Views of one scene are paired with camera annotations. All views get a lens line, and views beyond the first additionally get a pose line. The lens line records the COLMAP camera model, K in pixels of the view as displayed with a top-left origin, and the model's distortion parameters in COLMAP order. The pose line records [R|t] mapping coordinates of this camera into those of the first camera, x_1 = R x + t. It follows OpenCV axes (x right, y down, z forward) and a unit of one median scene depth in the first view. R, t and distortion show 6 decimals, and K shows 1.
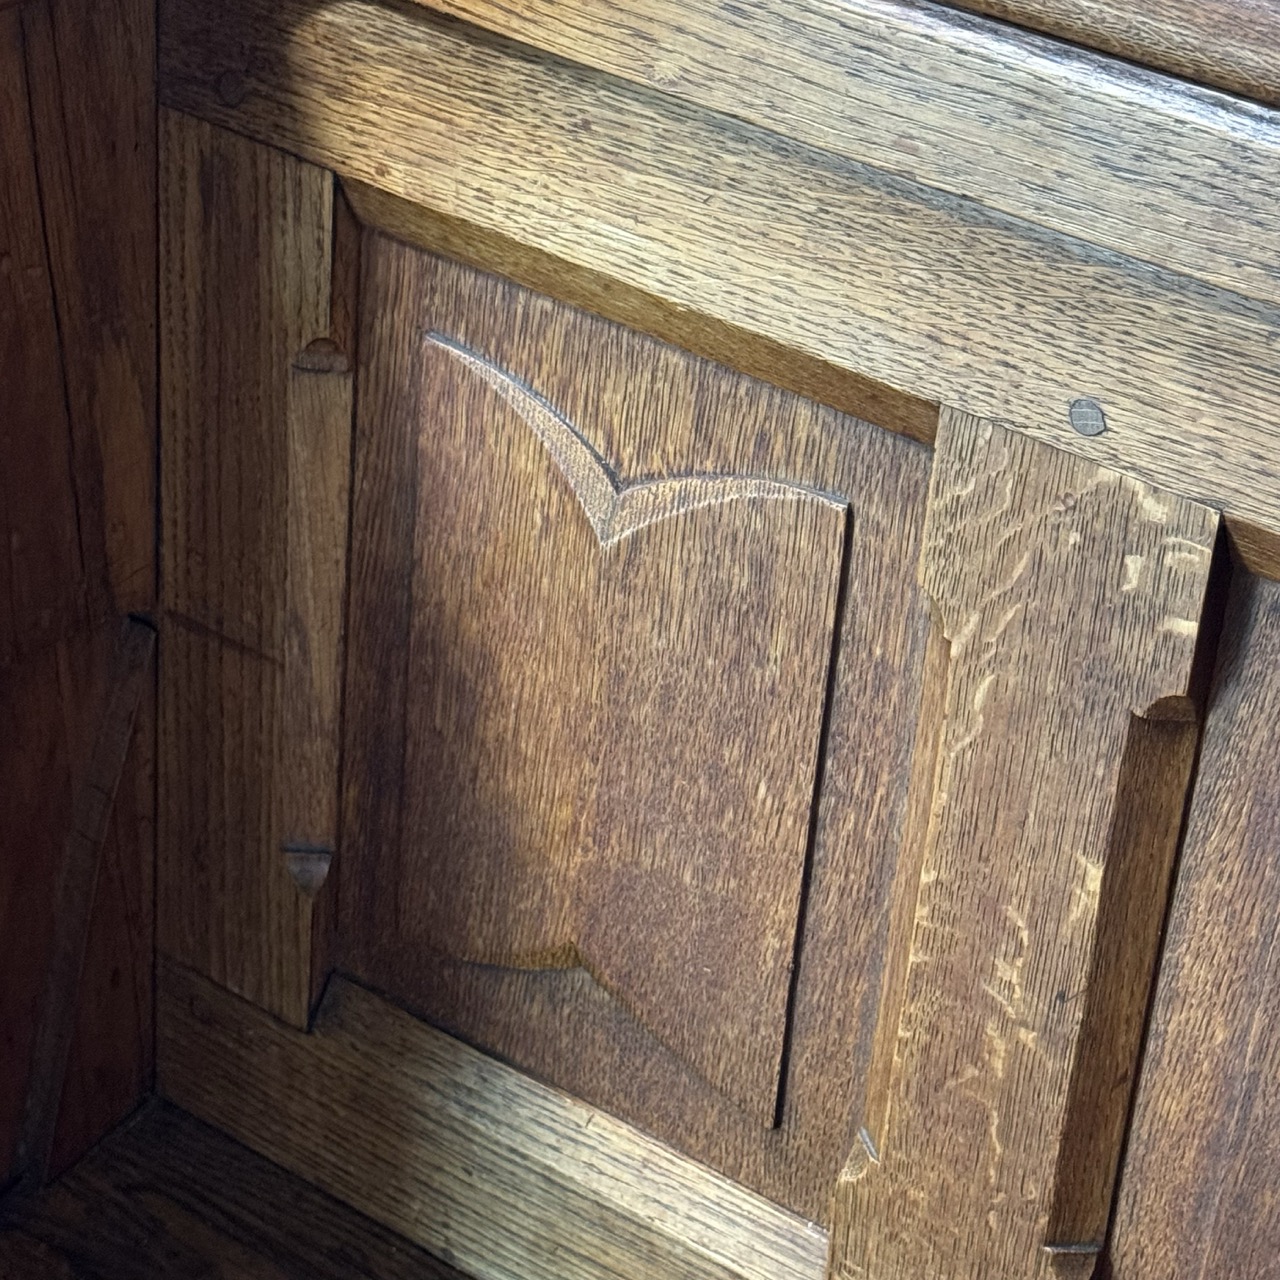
lens RADIAL K [[3390.9, 0, 651.0], [0, 3390.9, 637.1], [0, 0, 1]] dist [0.148629, 0.000000]
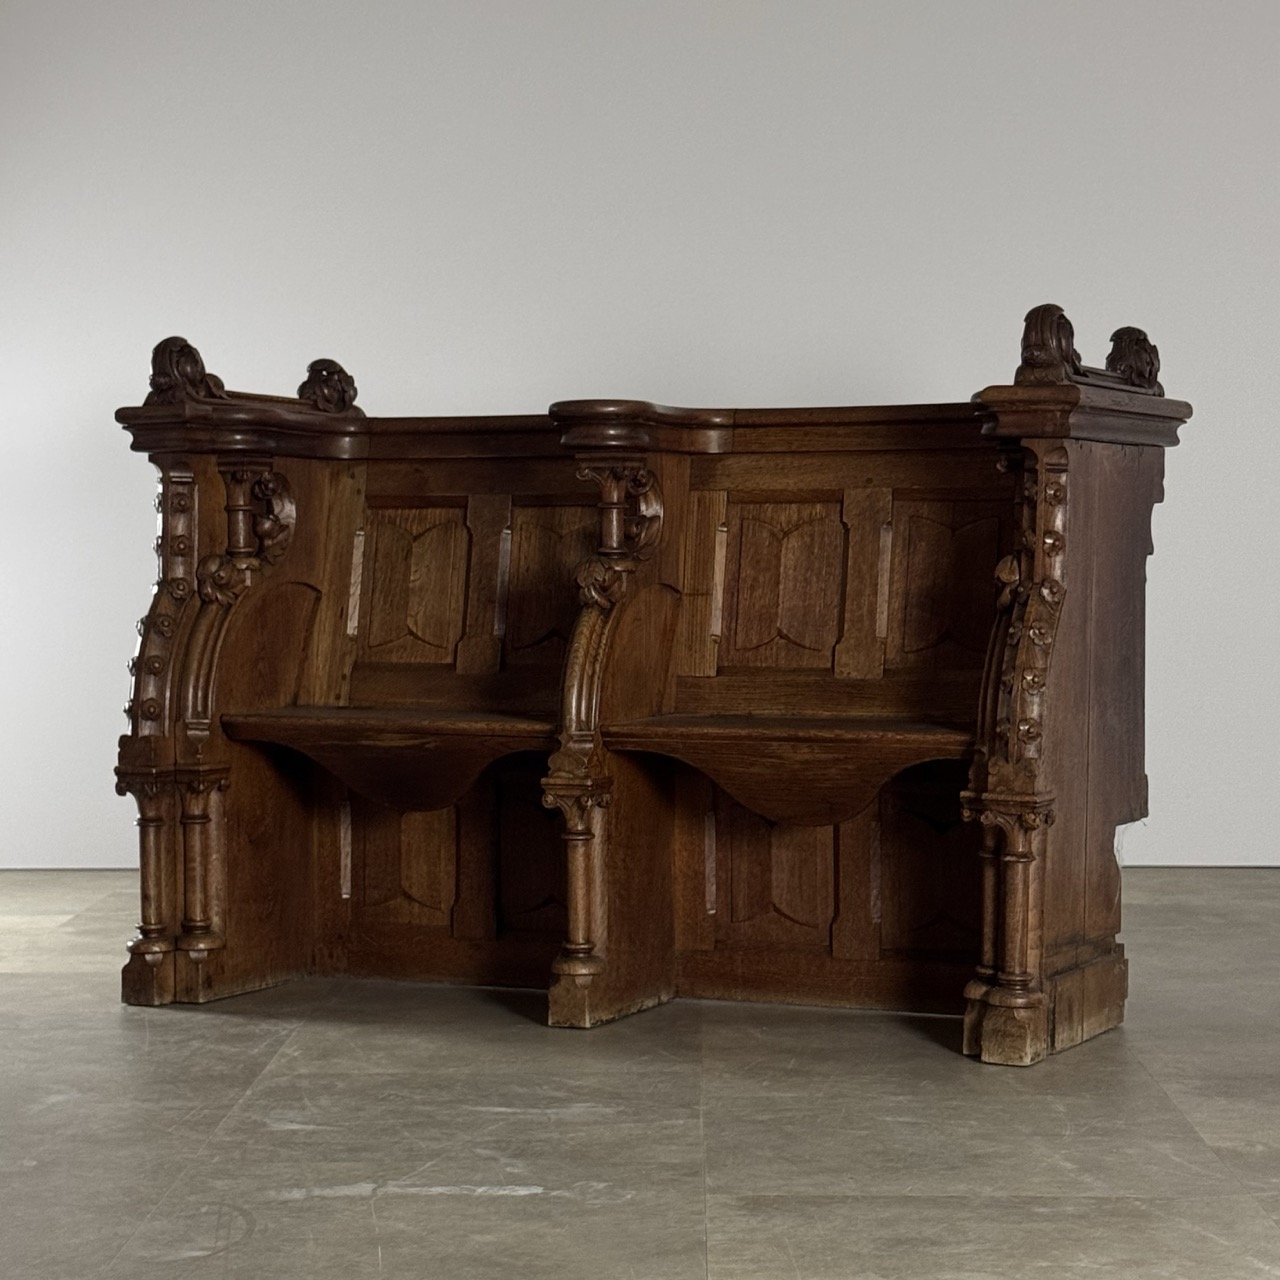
lens RADIAL K [[3047.4, 0, 631.0], [0, 3047.4, 646.5], [0, 0, 1]] dist [0.129292, 0.000000]
pose [[0.978538, 0.006927, 0.205951, -1.294474], [0.116474, 0.805881, -0.580509, 3.009268], [-0.169993, 0.592038, 0.787778, -2.838546]]
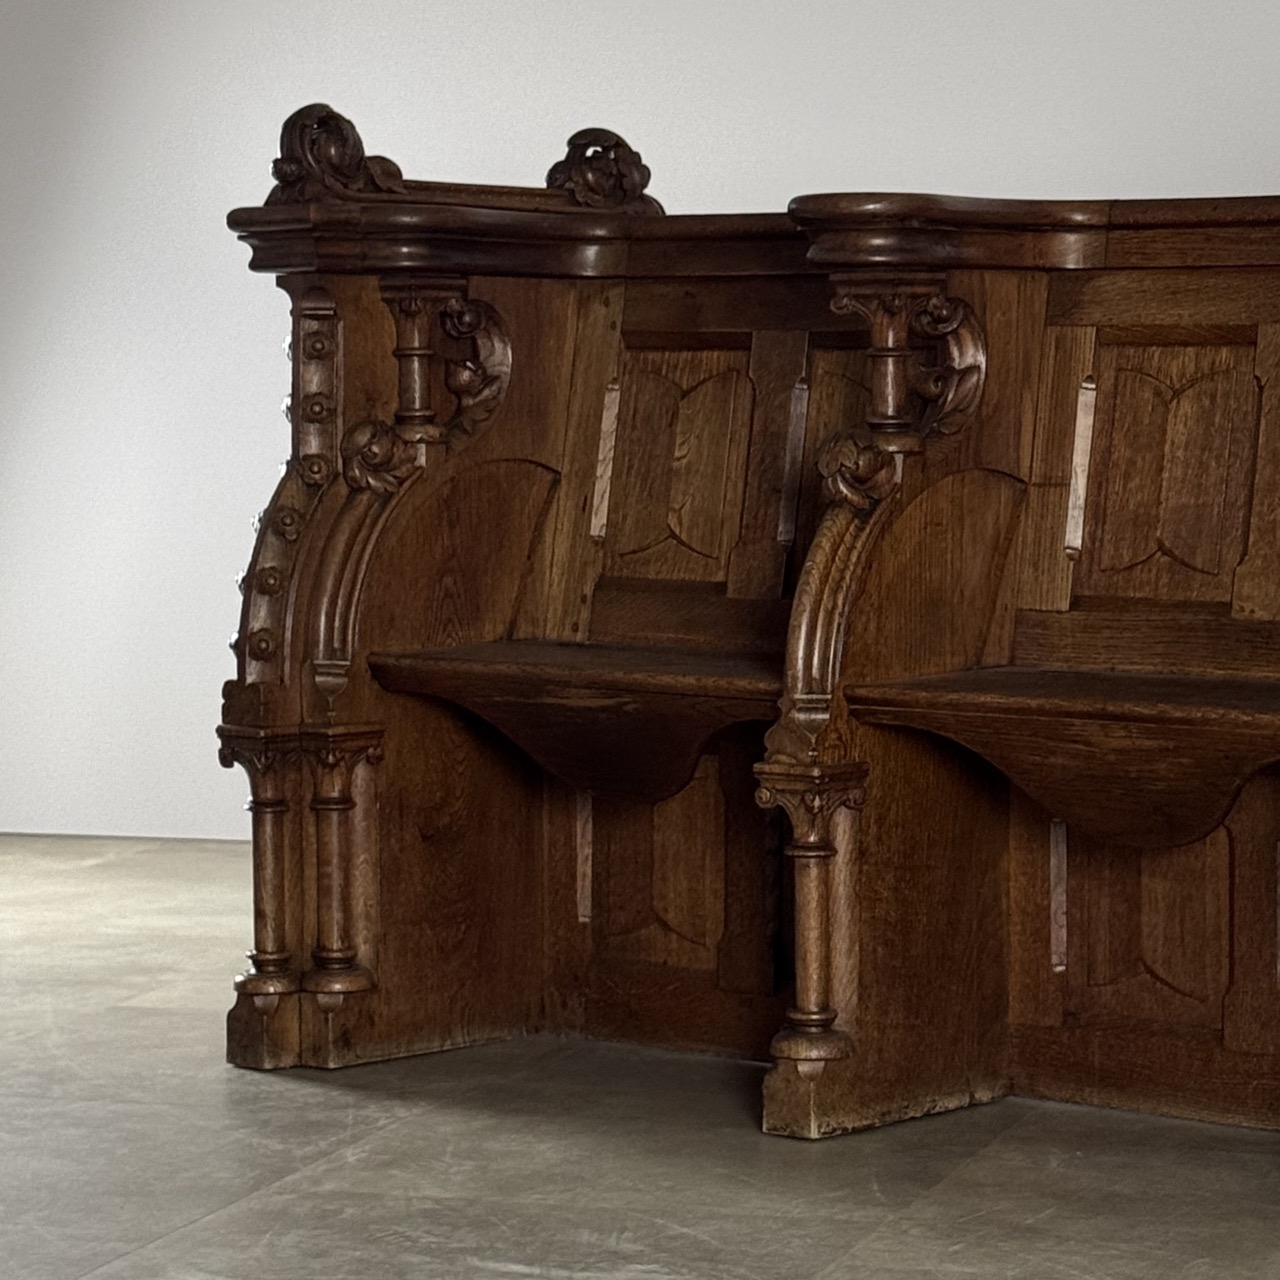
lens RADIAL K [[4376.7, 0, 638.0], [0, 4376.7, 633.3], [0, 0, 1]] dist [0.121862, 0.000000]
pose [[0.996600, 0.018416, -0.080307, -0.199669], [-0.060447, 0.825755, -0.560781, 2.850066], [0.055987, 0.563728, 0.824061, -2.787721]]
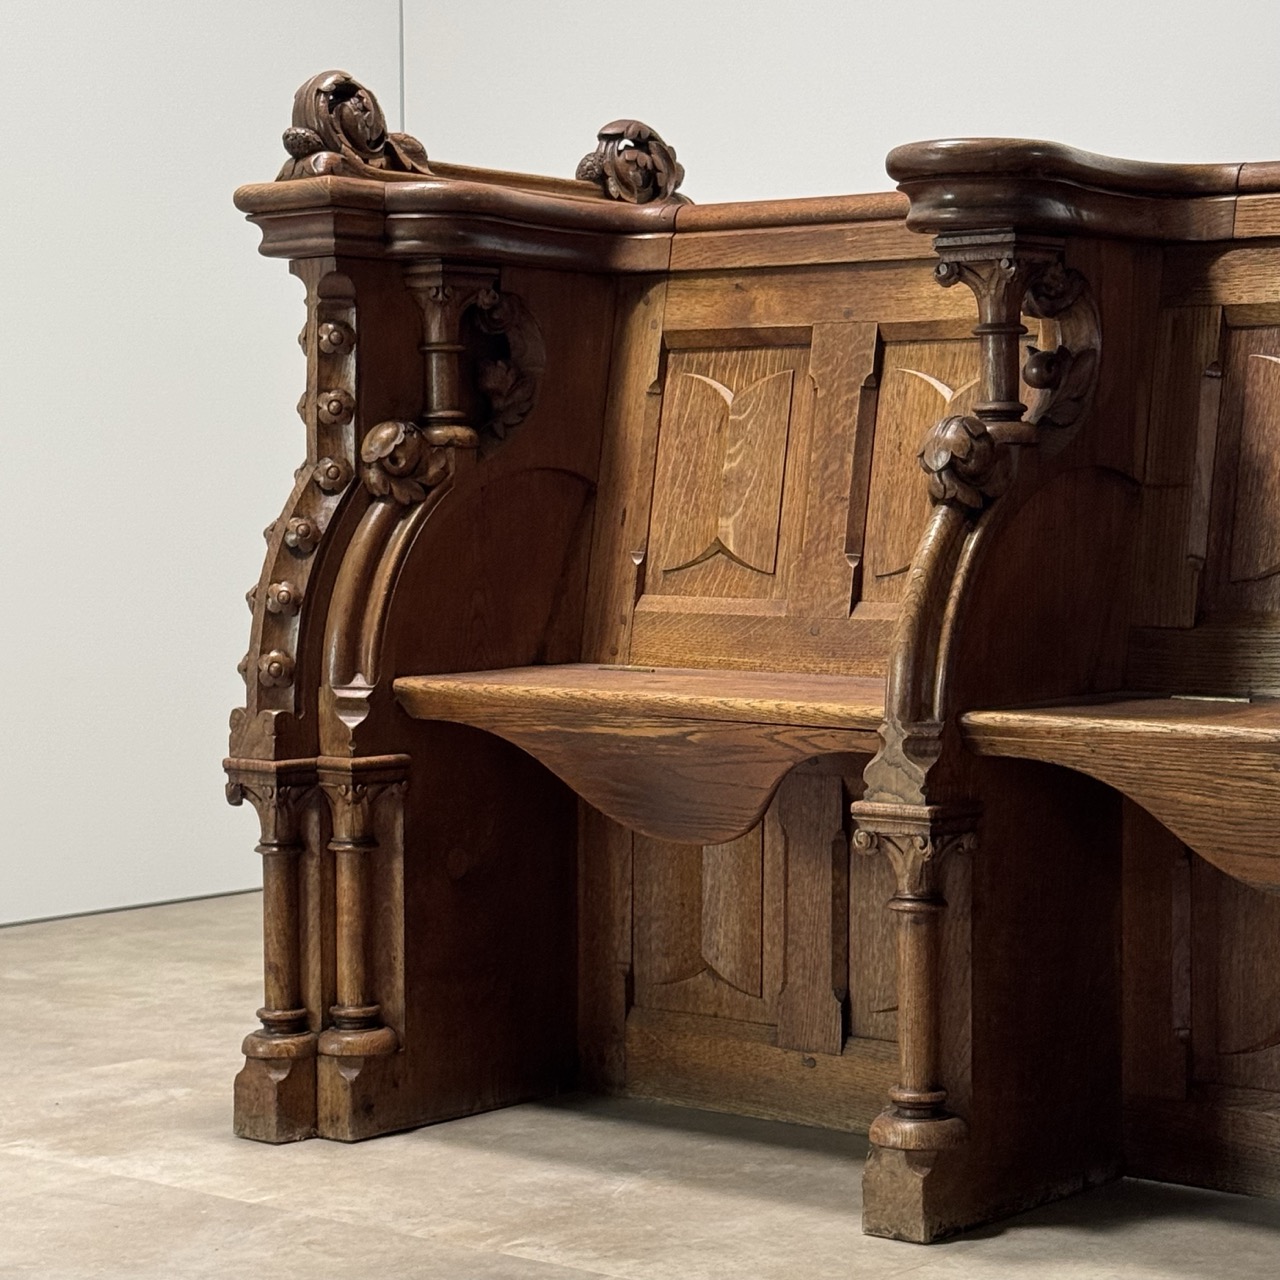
lens RADIAL K [[3139.2, 0, 662.3], [0, 3139.2, 643.7], [0, 0, 1]] dist [0.156449, 0.000000]
pose [[0.999194, 0.016722, -0.036496, -0.514544], [-0.034605, 0.819596, -0.571896, 1.892592], [0.020349, 0.572697, 0.819514, -1.333428]]
